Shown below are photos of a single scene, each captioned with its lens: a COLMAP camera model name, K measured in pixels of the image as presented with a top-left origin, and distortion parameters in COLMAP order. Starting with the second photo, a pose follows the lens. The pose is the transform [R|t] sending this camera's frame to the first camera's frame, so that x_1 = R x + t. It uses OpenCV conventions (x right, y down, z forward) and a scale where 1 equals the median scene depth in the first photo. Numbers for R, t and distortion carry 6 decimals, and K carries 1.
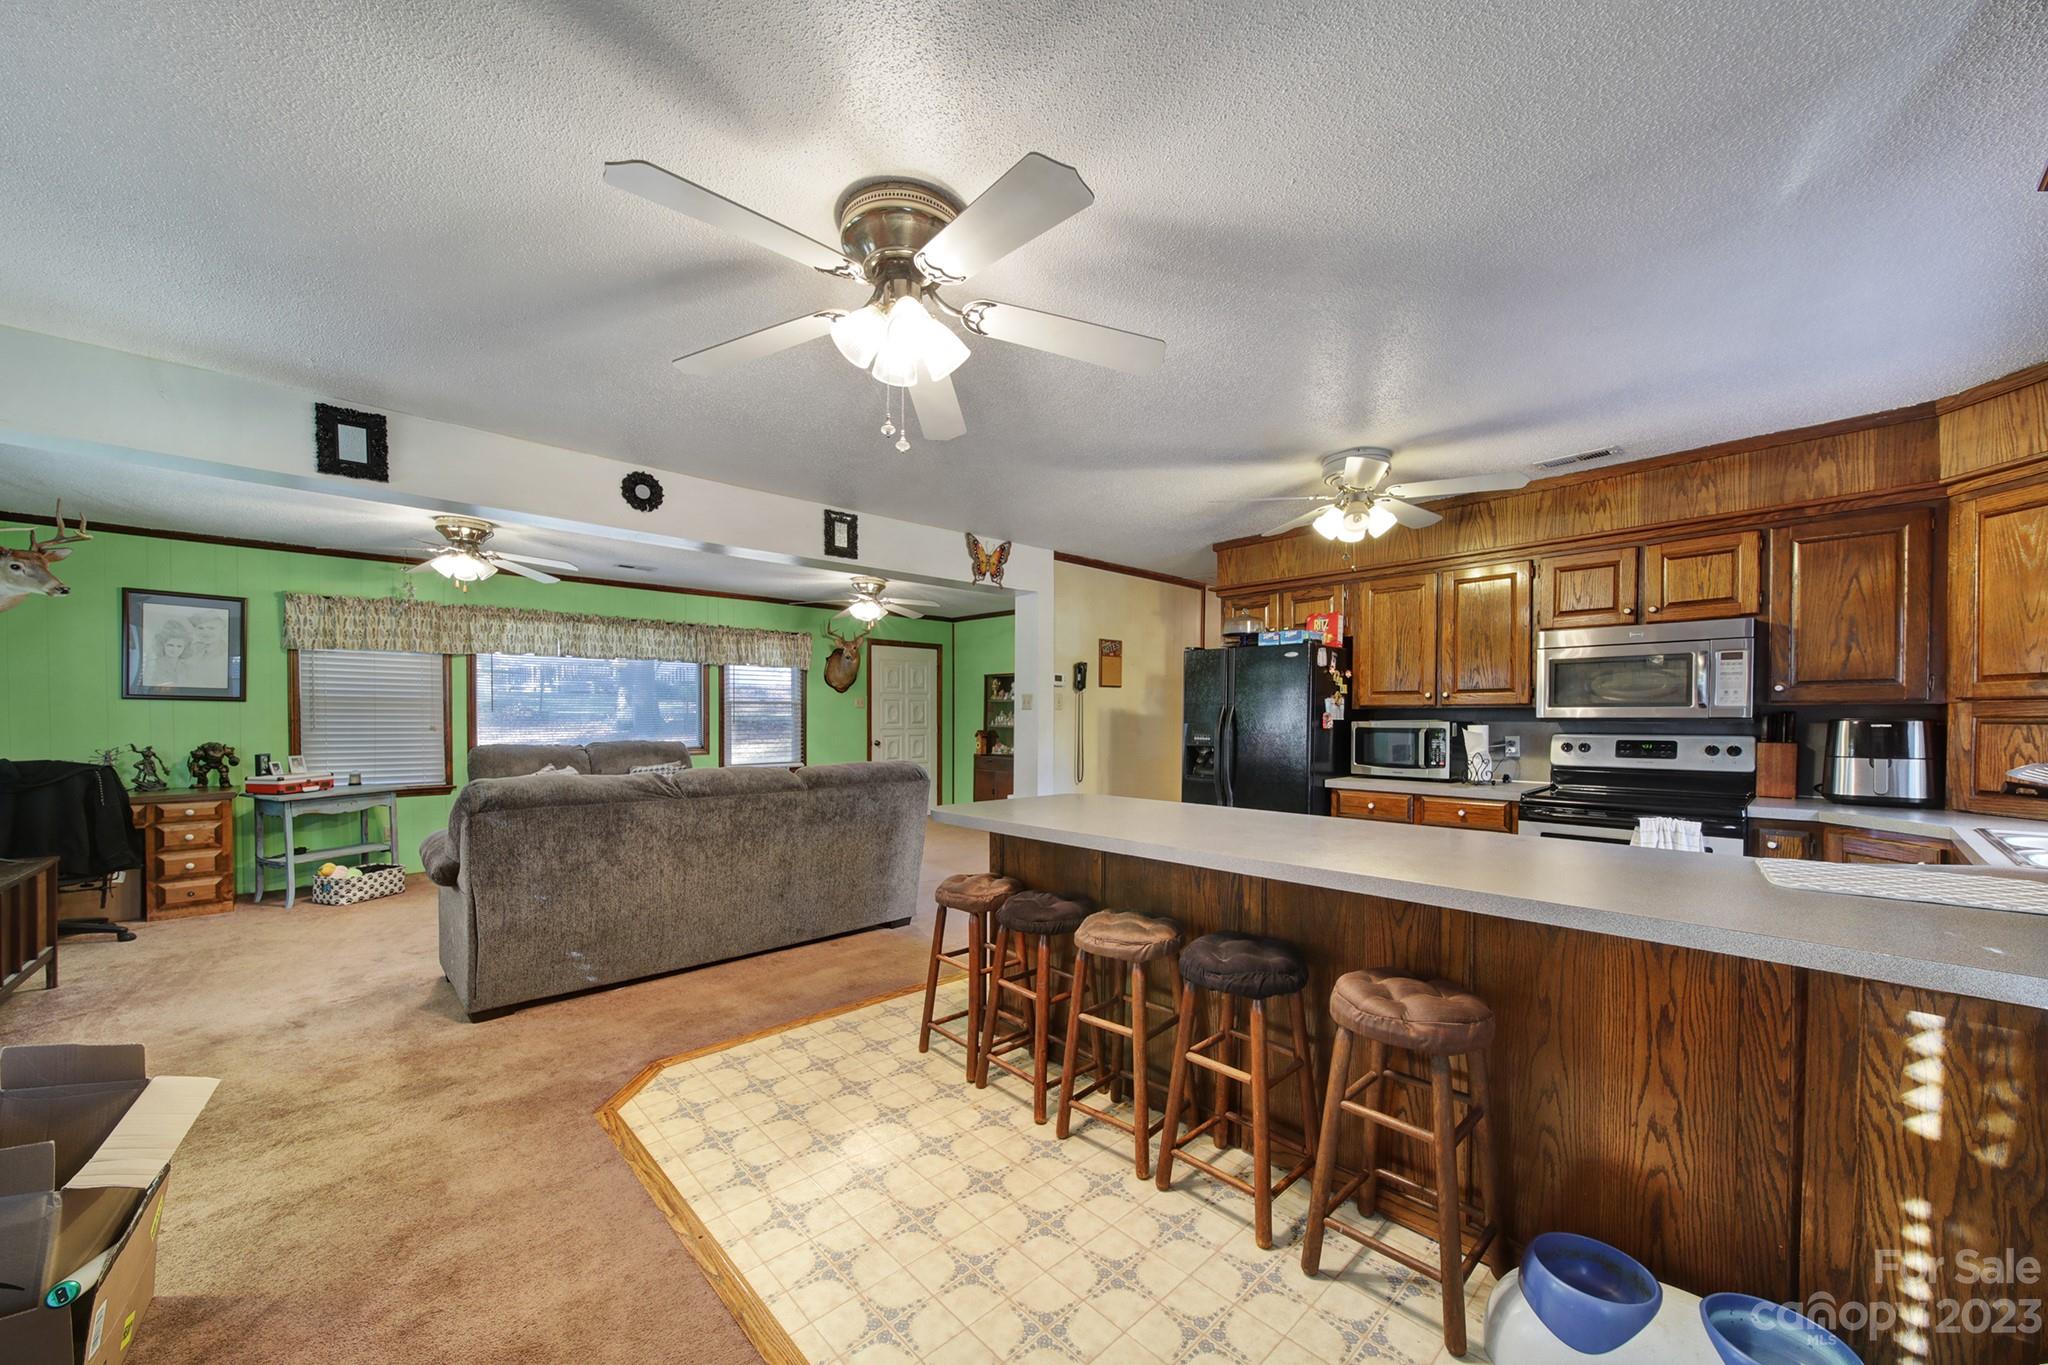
lens RADIAL K [[750.7, 0, 1021.2], [0, 750.7, 725.6], [0, 0, 1]] dist [-0.000502, -0.000298]
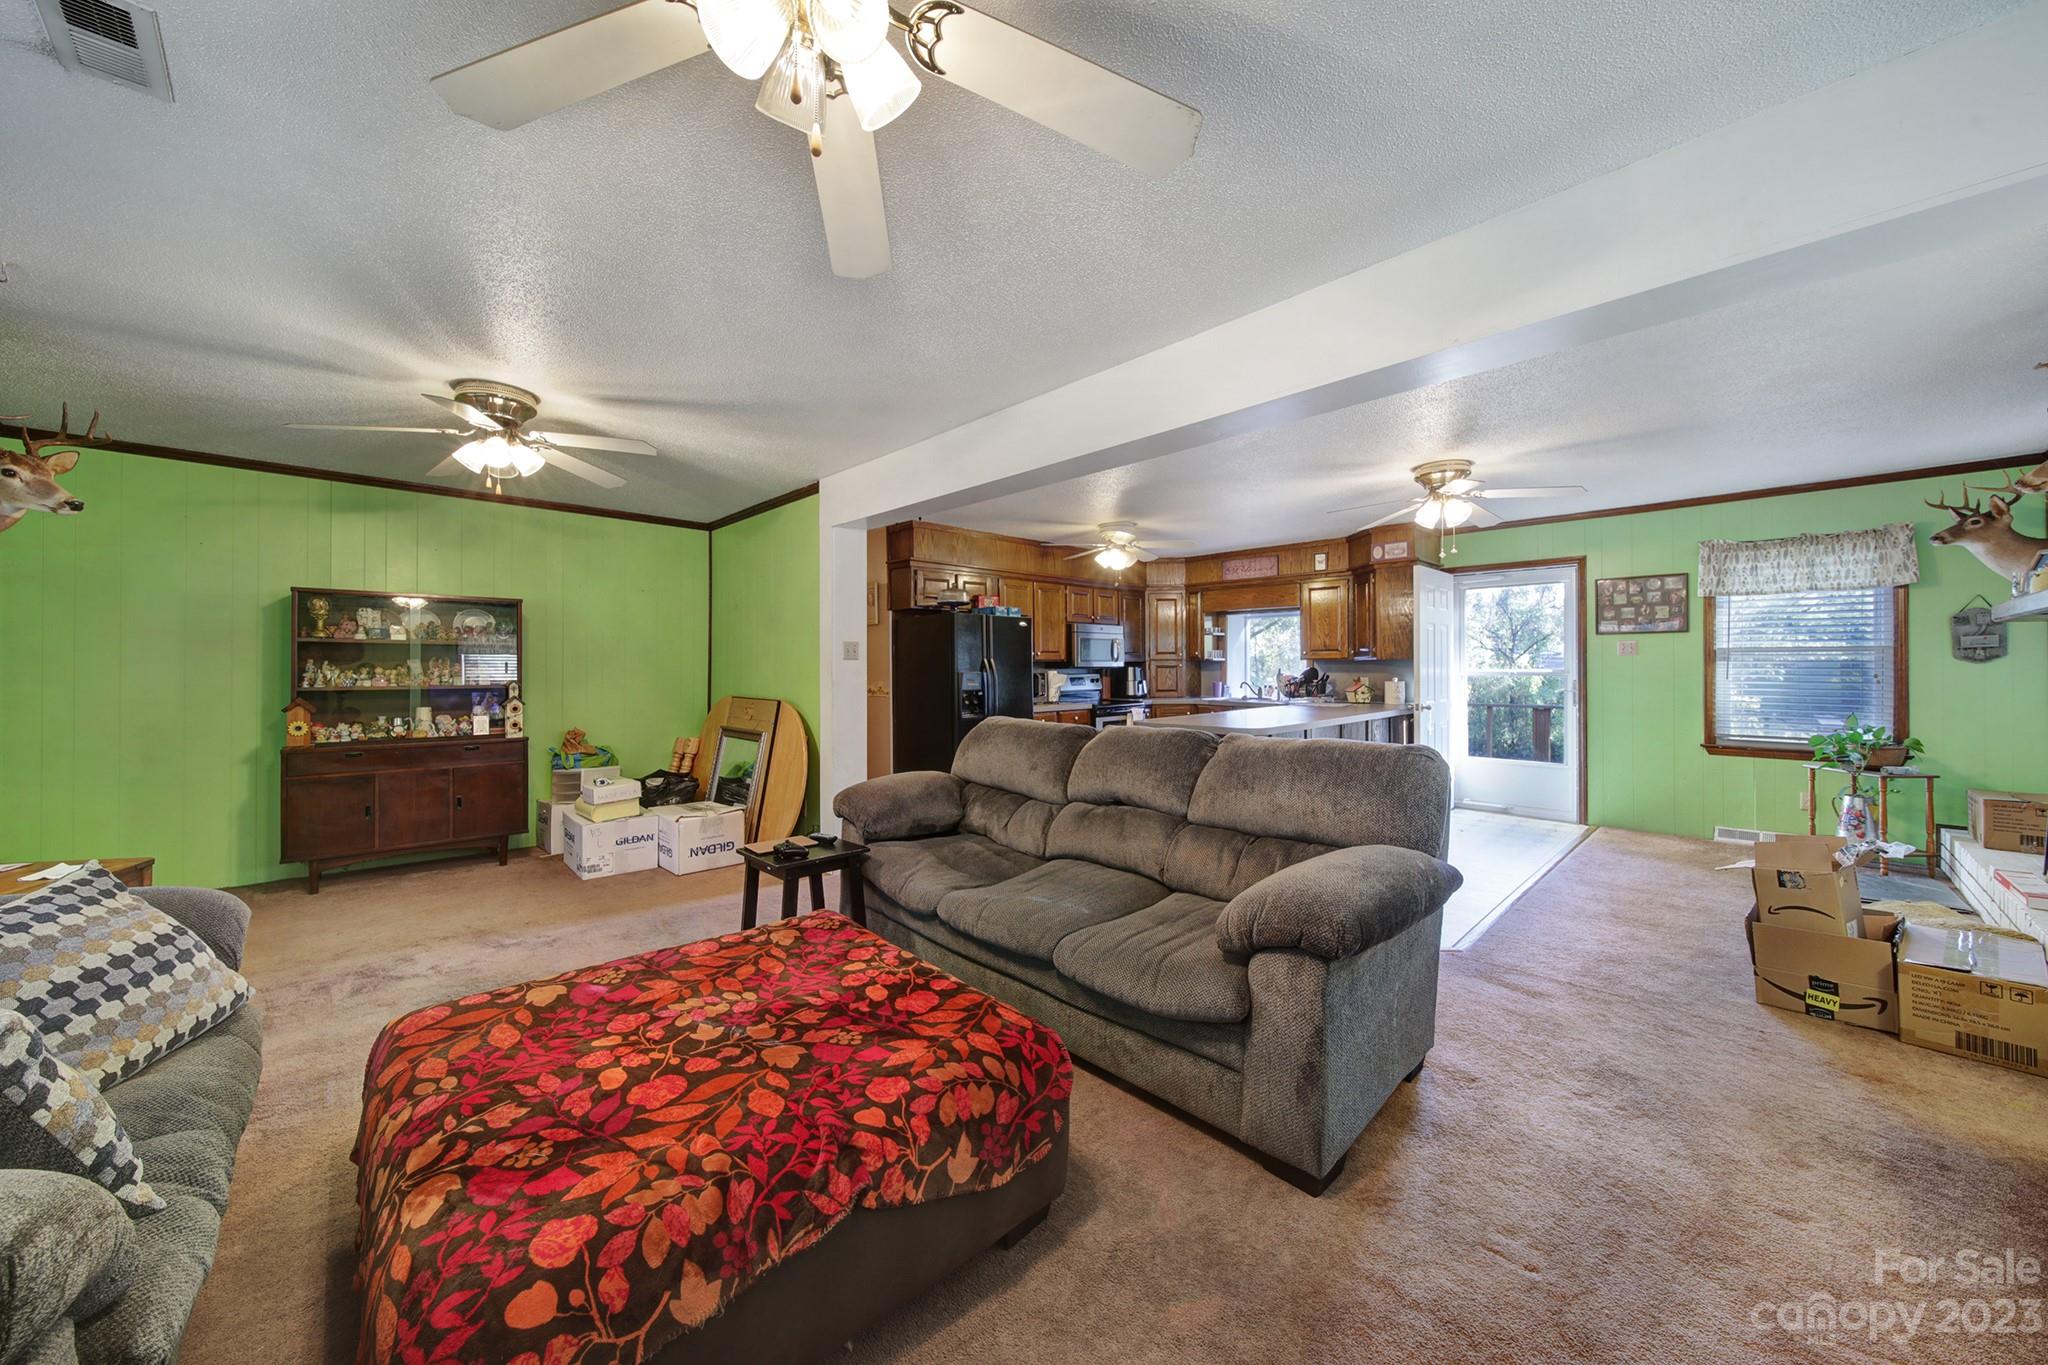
lens RADIAL K [[724.8, 0, 1018.6], [0, 724.8, 669.2], [0, 0, 1]] dist [-0.000372, -0.000135]
pose [[-0.014920, -0.004775, 0.999877, -0.932356], [0.016854, 0.999845, 0.005026, -0.012428], [-0.999747, 0.016927, -0.014837, 0.900908]]
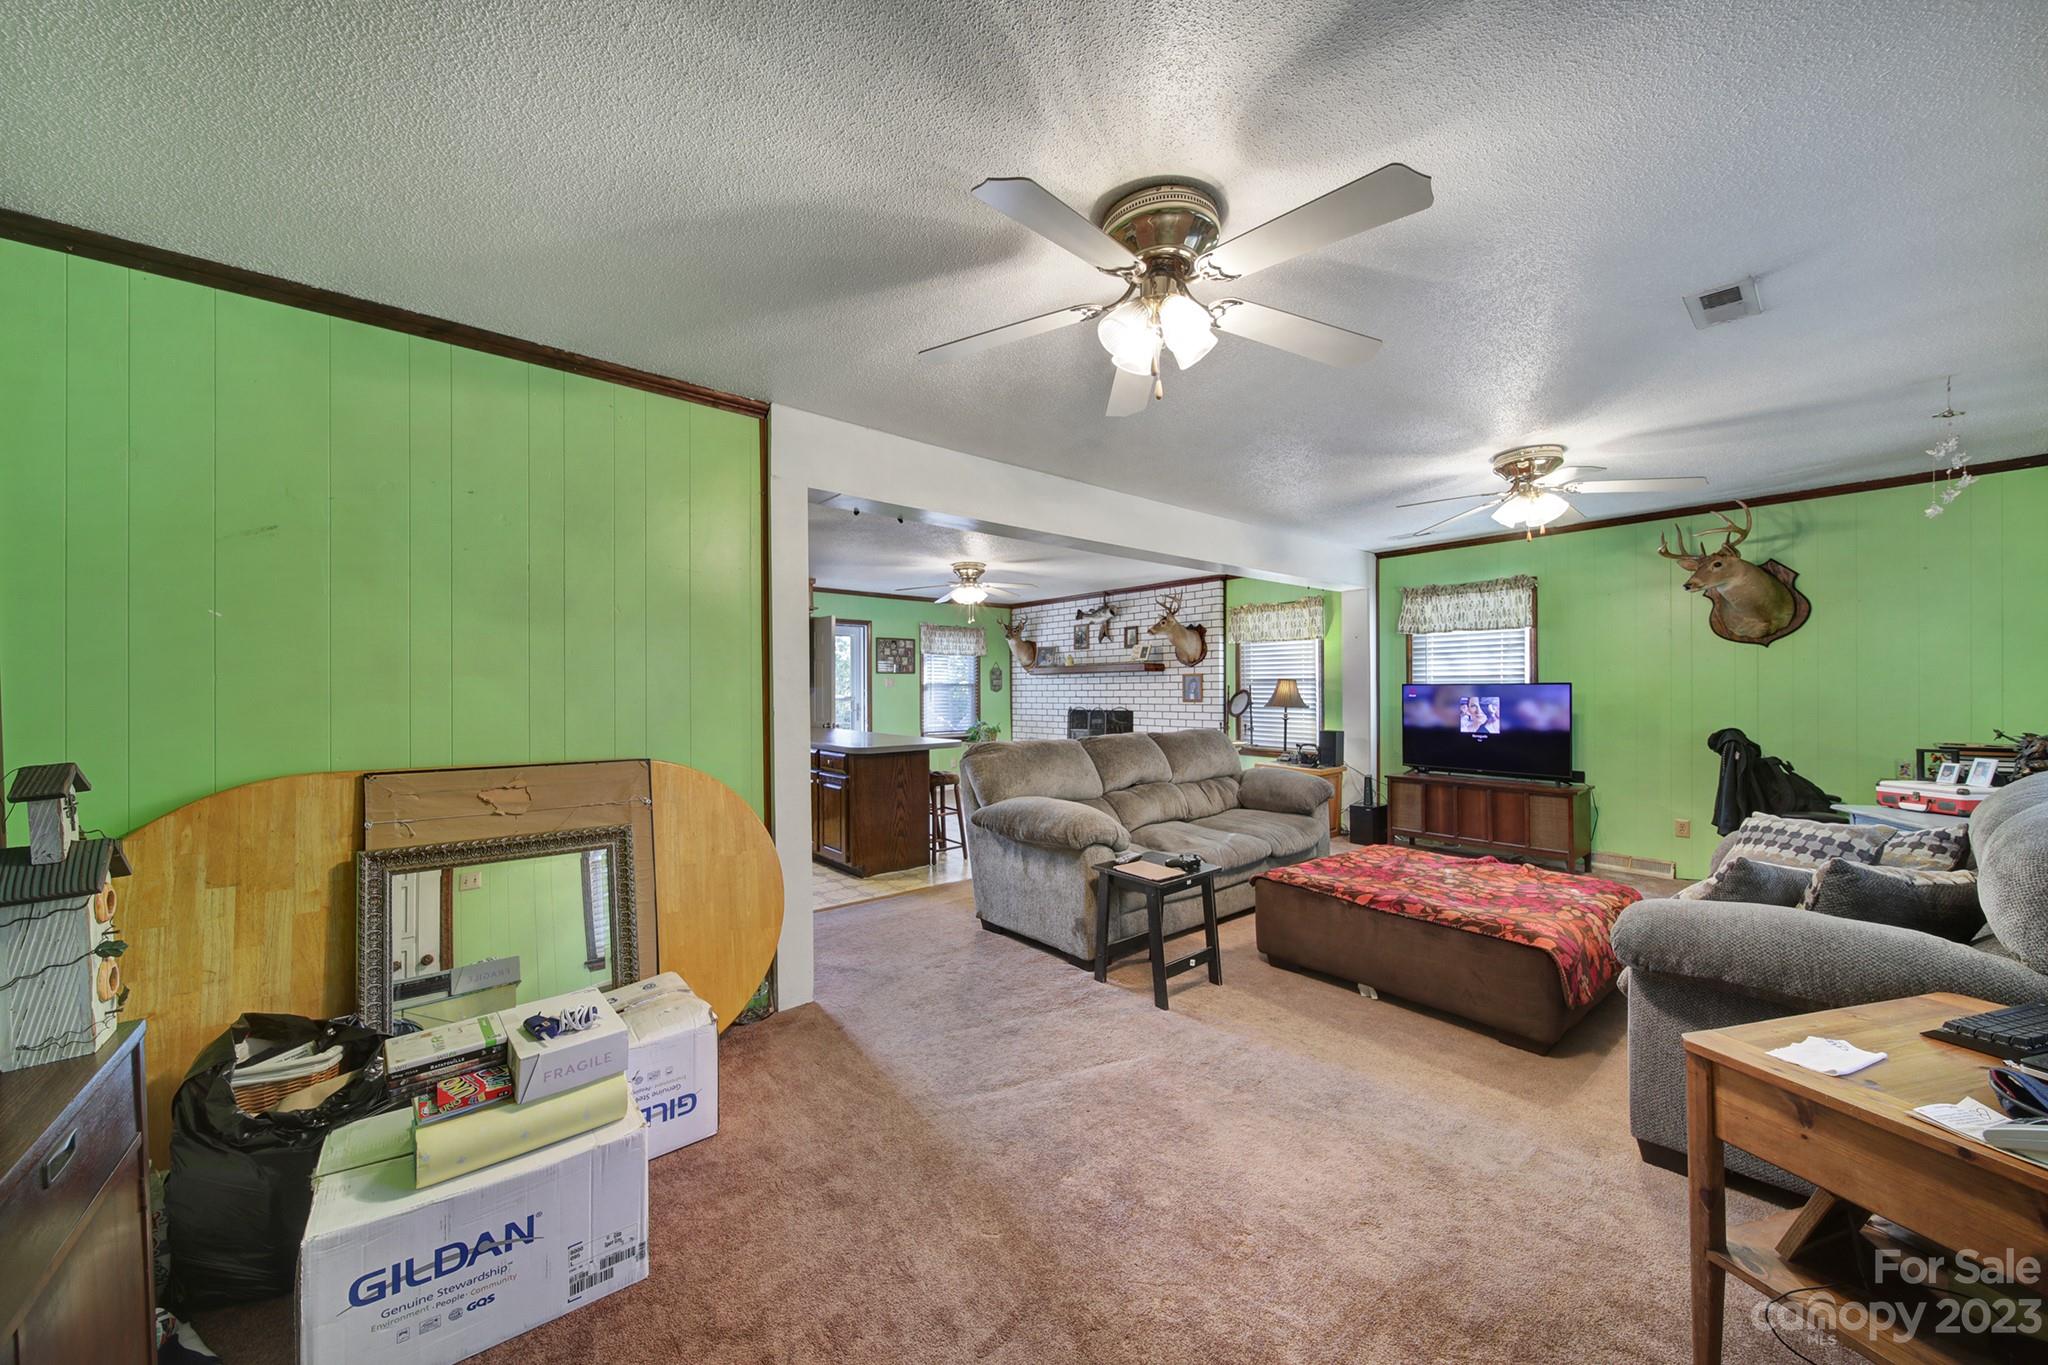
lens RADIAL K [[729.3, 0, 1015.1], [0, 729.3, 689.2], [0, 0, 1]] dist [-0.001215, -0.000154]
pose [[-0.998491, 0.000838, 0.054911, -0.222153], [0.001442, 0.999939, 0.010969, -0.026088], [-0.054899, 0.011031, -0.998431, 1.739616]]
